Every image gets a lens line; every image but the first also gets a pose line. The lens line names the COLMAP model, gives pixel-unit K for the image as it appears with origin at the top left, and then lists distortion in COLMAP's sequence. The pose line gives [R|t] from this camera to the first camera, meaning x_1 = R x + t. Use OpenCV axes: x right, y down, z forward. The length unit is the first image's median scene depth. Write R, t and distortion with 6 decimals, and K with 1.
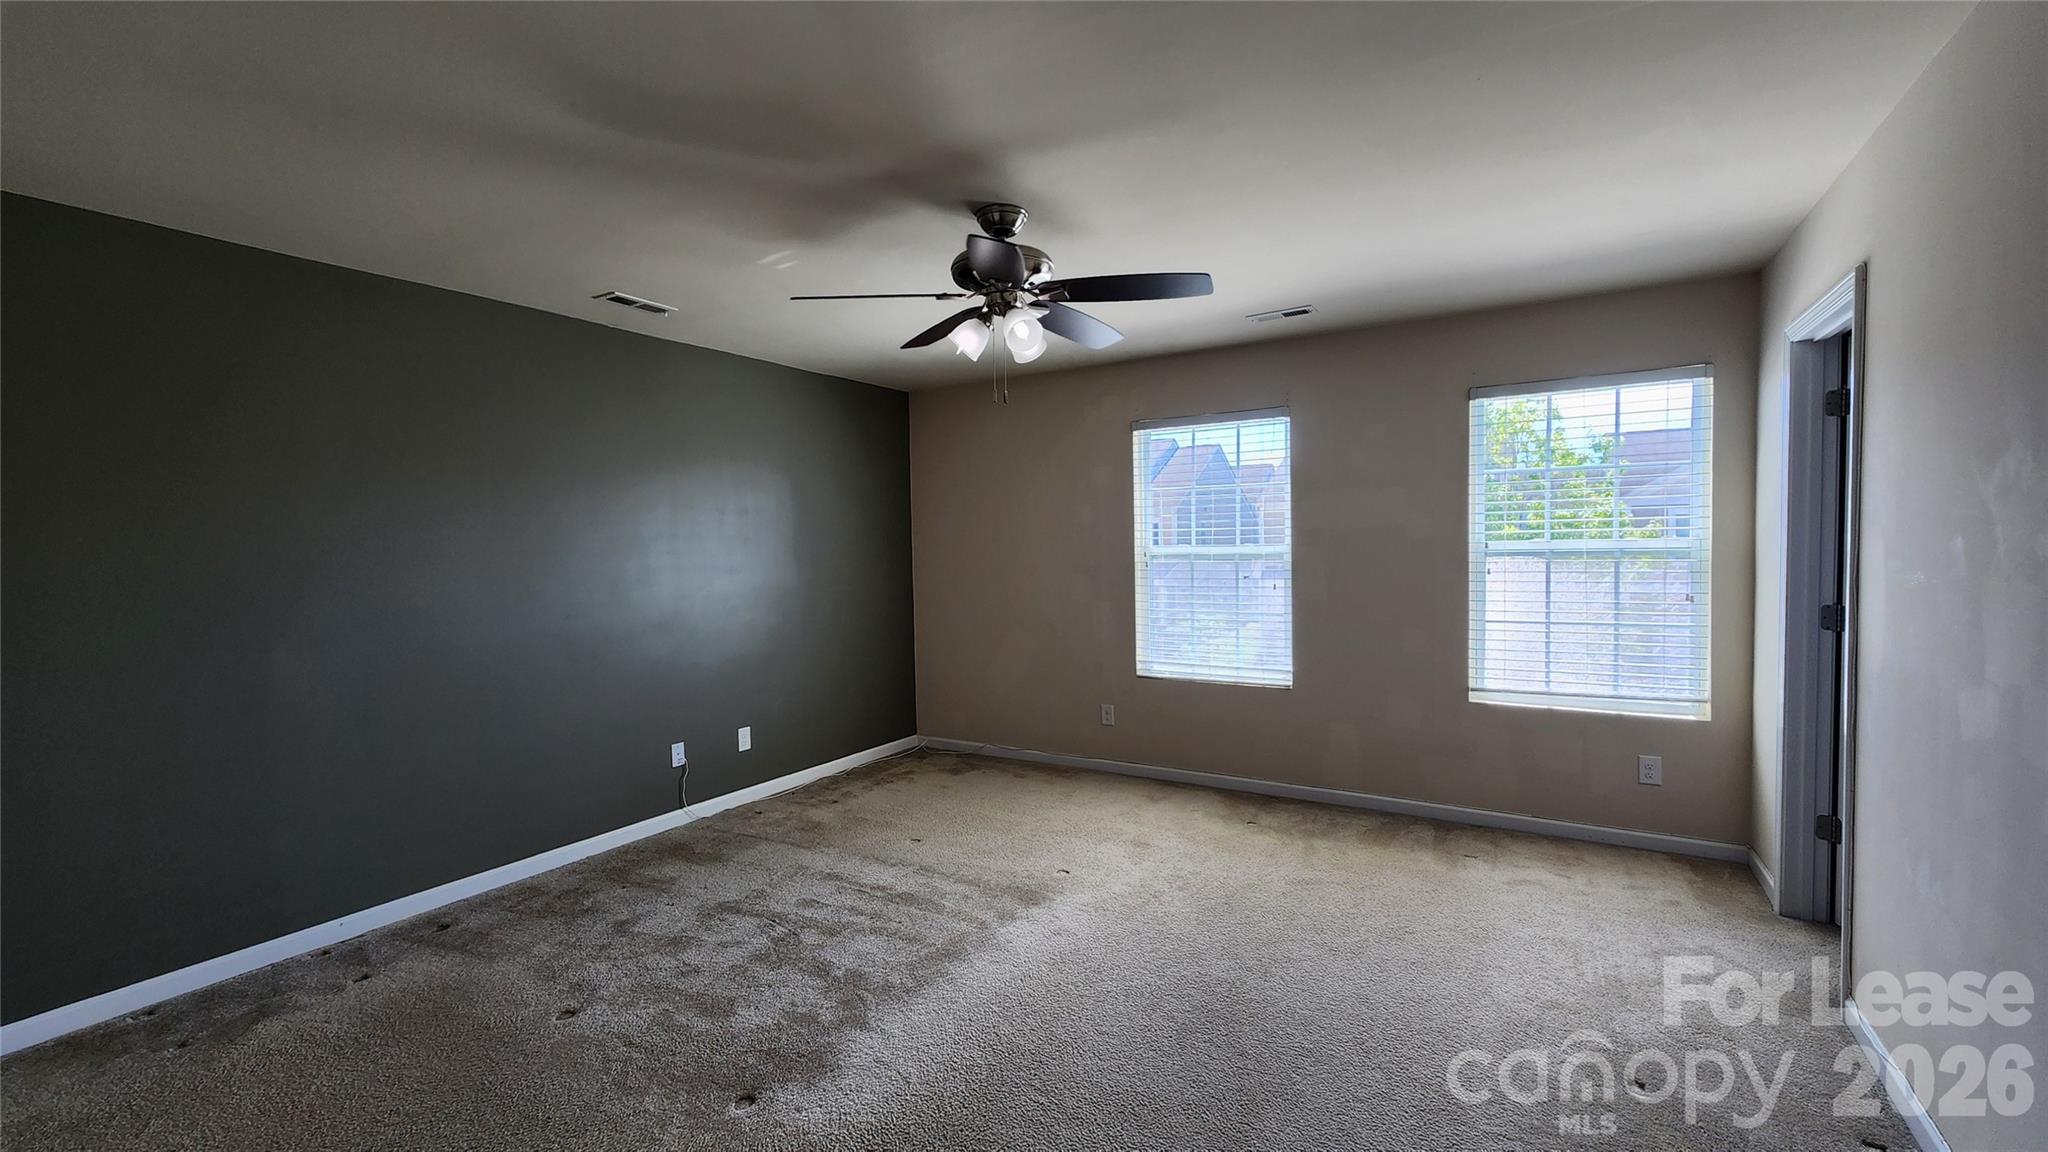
lens RADIAL K [[834.6, 0, 1024.0], [0, 834.6, 576.0], [0, 0, 1]] dist [0.000876, 0.000136]
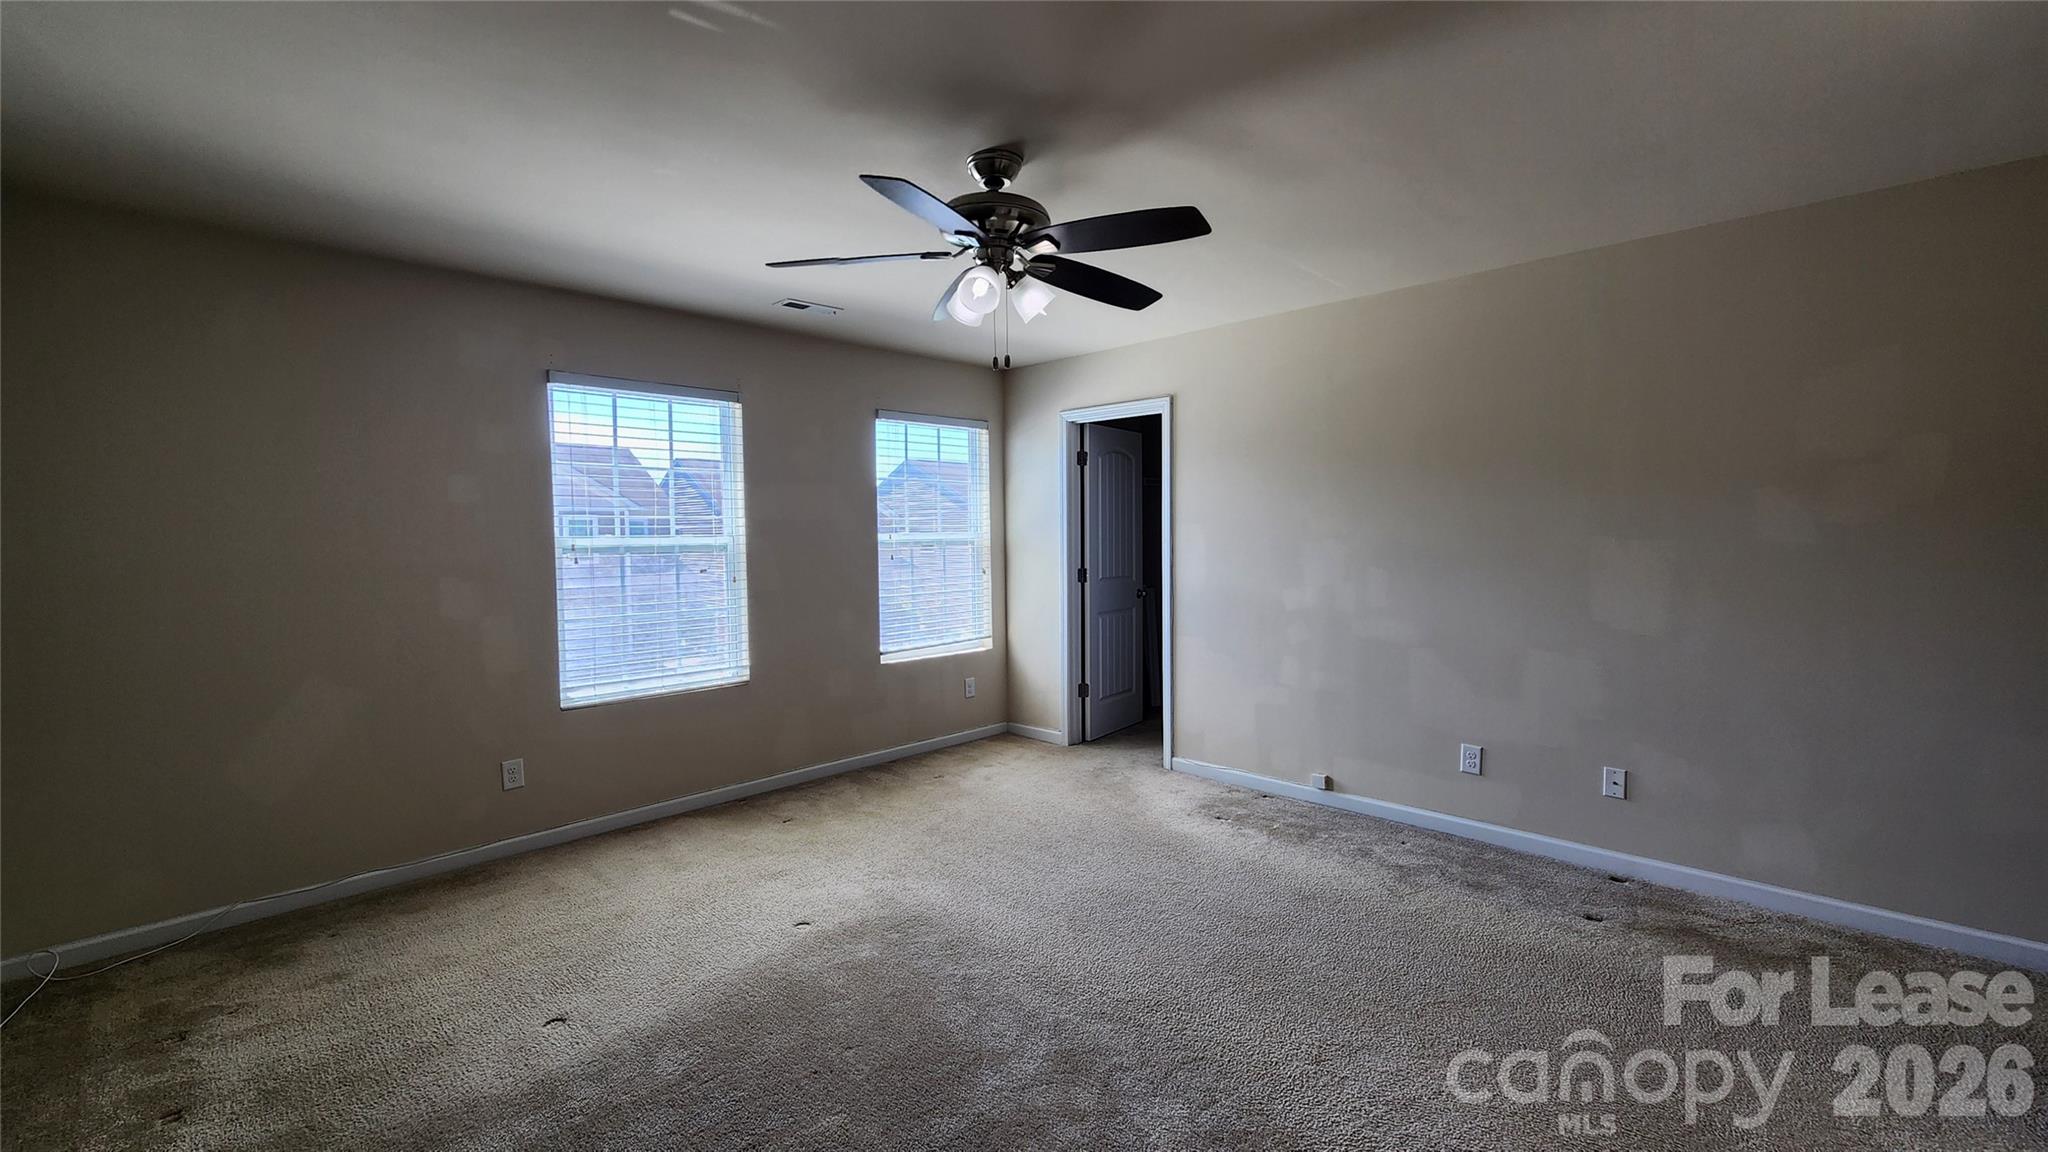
lens RADIAL K [[834.6, 0, 1024.0], [0, 834.6, 576.0], [0, 0, 1]] dist [0.000876, 0.000136]
pose [[0.217888, -0.039214, 0.975186, -0.556809], [0.039306, 0.998734, 0.031379, -0.008159], [-0.975182, 0.031493, 0.219153, 0.470181]]
